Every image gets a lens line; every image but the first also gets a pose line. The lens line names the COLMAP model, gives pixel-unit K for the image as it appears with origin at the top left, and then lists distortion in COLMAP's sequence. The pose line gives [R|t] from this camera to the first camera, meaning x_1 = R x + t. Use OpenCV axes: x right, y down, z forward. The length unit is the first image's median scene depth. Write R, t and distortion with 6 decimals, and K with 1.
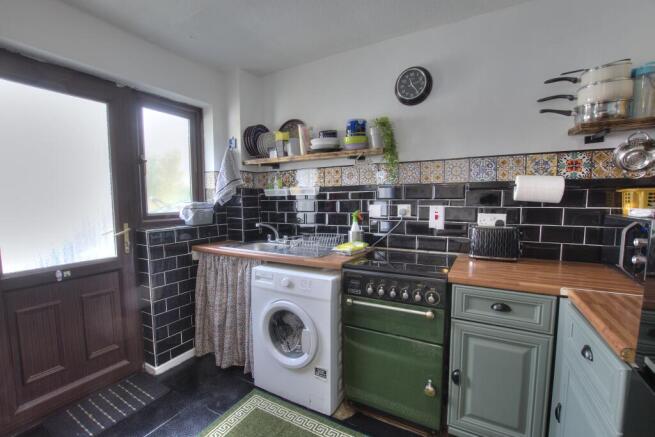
lens RADIAL K [[288.4, 0, 323.7], [0, 288.4, 225.5], [0, 0, 1]] dist [-0.040418, 0.008781]
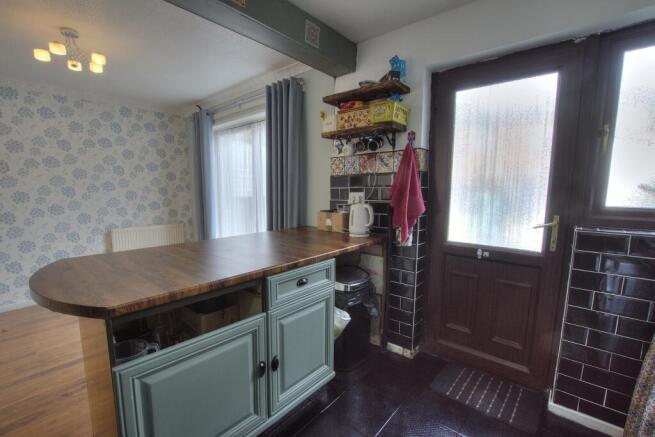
lens RADIAL K [[288.4, 0, 323.7], [0, 288.4, 225.5], [0, 0, 1]] dist [-0.040418, 0.008781]
pose [[-0.195082, 0.136279, -0.971273, 0.212142], [-0.089385, 0.983708, 0.155977, -0.042847], [0.976705, 0.117245, -0.179723, 0.458883]]
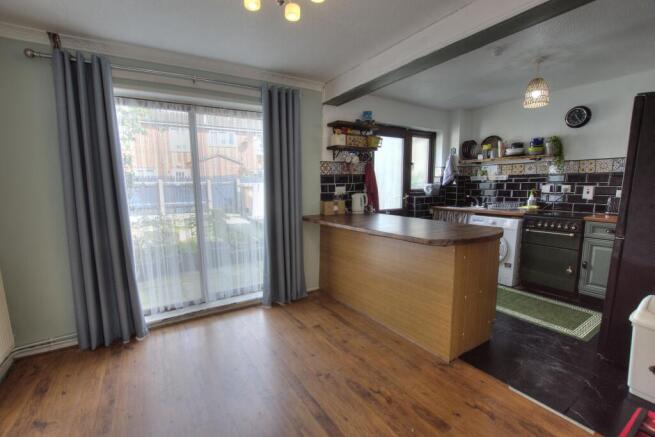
lens RADIAL K [[288.4, 0, 323.7], [0, 288.4, 225.5], [0, 0, 1]] dist [-0.040418, 0.008781]
pose [[0.881363, 0.064583, -0.468005, -0.195975], [-0.038698, 0.997152, 0.064726, 0.113109], [0.470853, -0.038936, 0.881352, -1.159826]]
